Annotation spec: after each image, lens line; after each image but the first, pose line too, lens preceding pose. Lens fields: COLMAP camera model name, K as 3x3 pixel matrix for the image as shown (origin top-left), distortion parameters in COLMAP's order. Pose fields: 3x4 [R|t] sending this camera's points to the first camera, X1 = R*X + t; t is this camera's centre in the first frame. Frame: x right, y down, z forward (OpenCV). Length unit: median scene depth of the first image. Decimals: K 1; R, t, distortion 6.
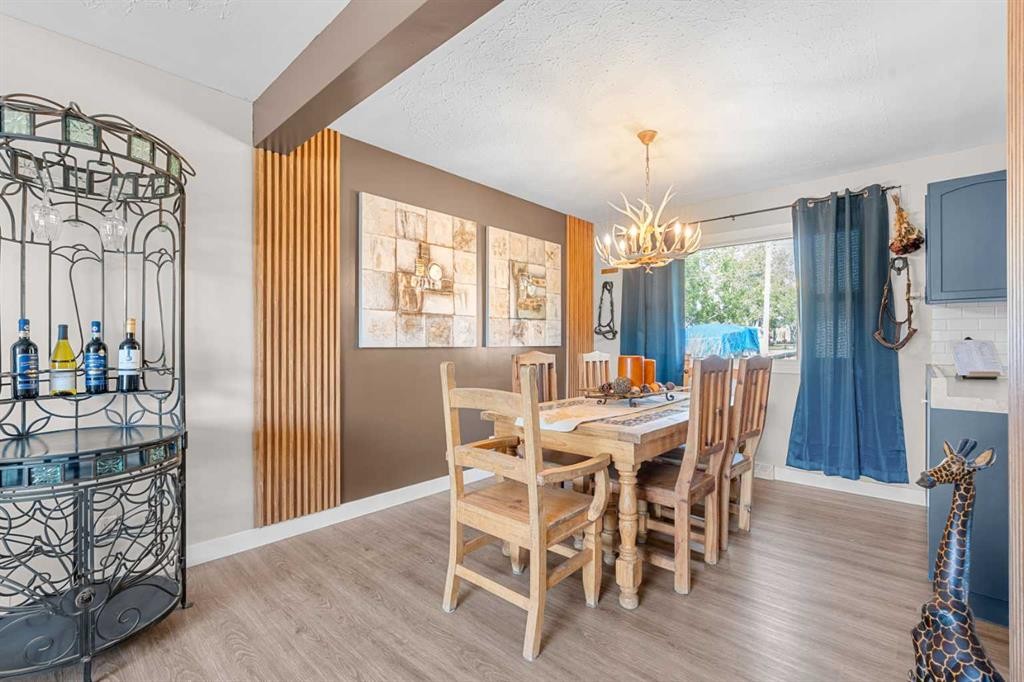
lens RADIAL K [[457.2, 0, 520.0], [0, 457.2, 340.1], [0, 0, 1]] dist [-0.012112, 0.003711]
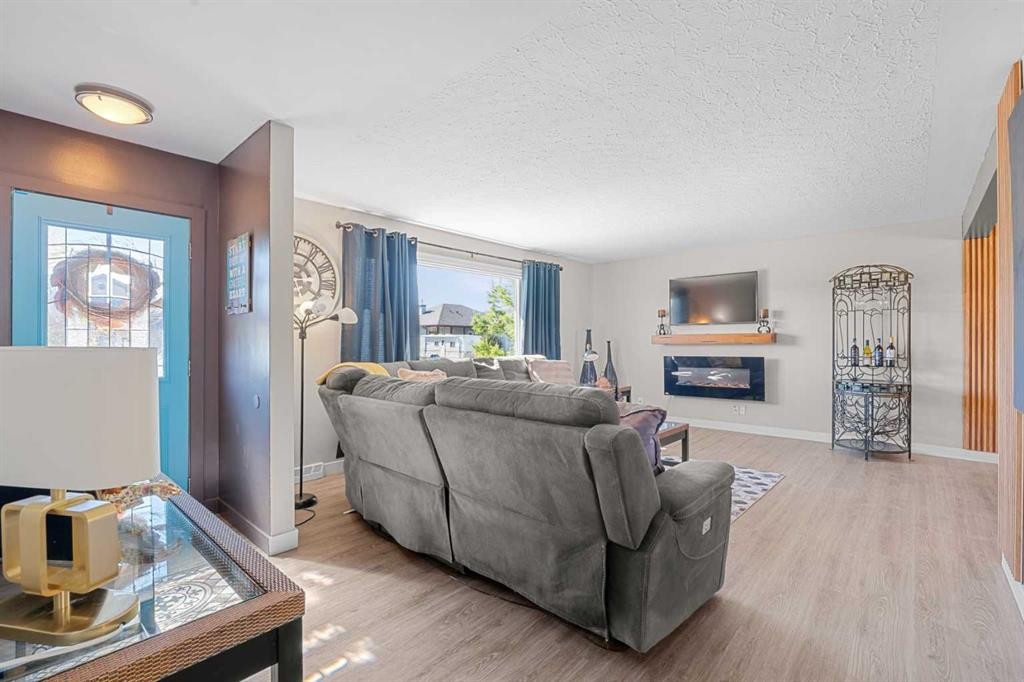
lens RADIAL K [[457.2, 0, 505.6], [0, 457.2, 338.5], [0, 0, 1]] dist [-0.012112, 0.003711]
pose [[-0.029724, -0.000188, -0.999558, 1.620018], [0.002892, 0.999996, -0.000274, -0.044109], [0.999554, -0.002899, -0.029723, -0.983700]]
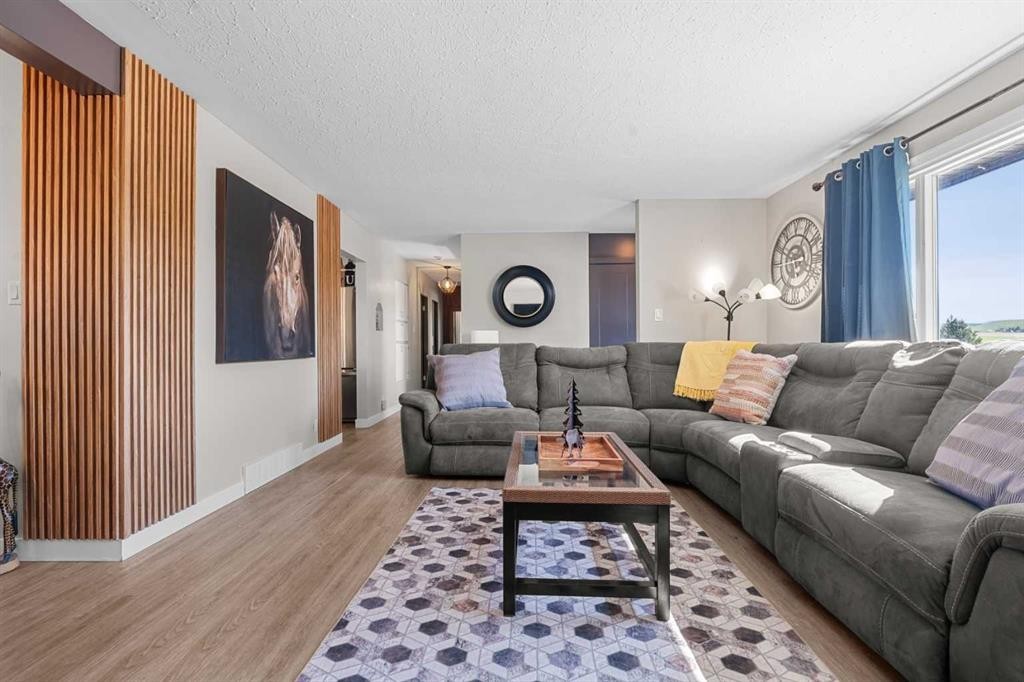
lens RADIAL K [[457.2, 0, 512.2], [0, 457.2, 339.4], [0, 0, 1]] dist [-0.012112, 0.003711]
pose [[-0.637882, 0.015738, 0.769974, -0.991977], [0.004480, 0.999850, -0.016724, 0.065650], [-0.770121, -0.007218, -0.637856, 0.251656]]
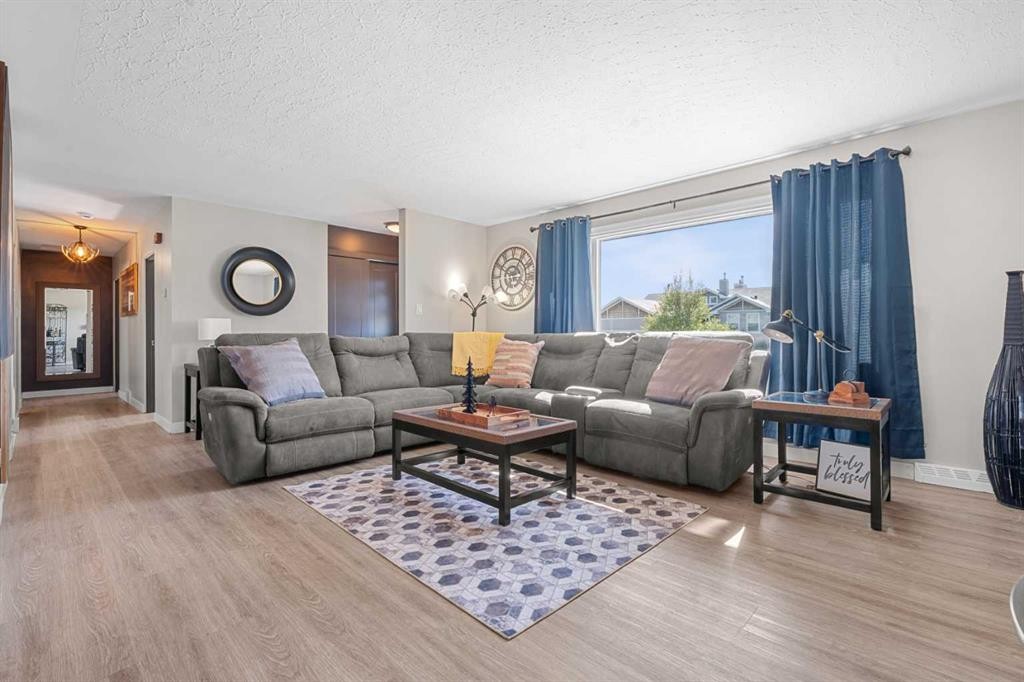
lens RADIAL K [[457.2, 0, 519.2], [0, 457.2, 337.0], [0, 0, 1]] dist [-0.012112, 0.003711]
pose [[-0.998797, 0.008143, 0.048349, -0.442364], [0.008506, 0.999937, 0.007320, 0.056698], [-0.048286, 0.007722, -0.998804, 0.896874]]
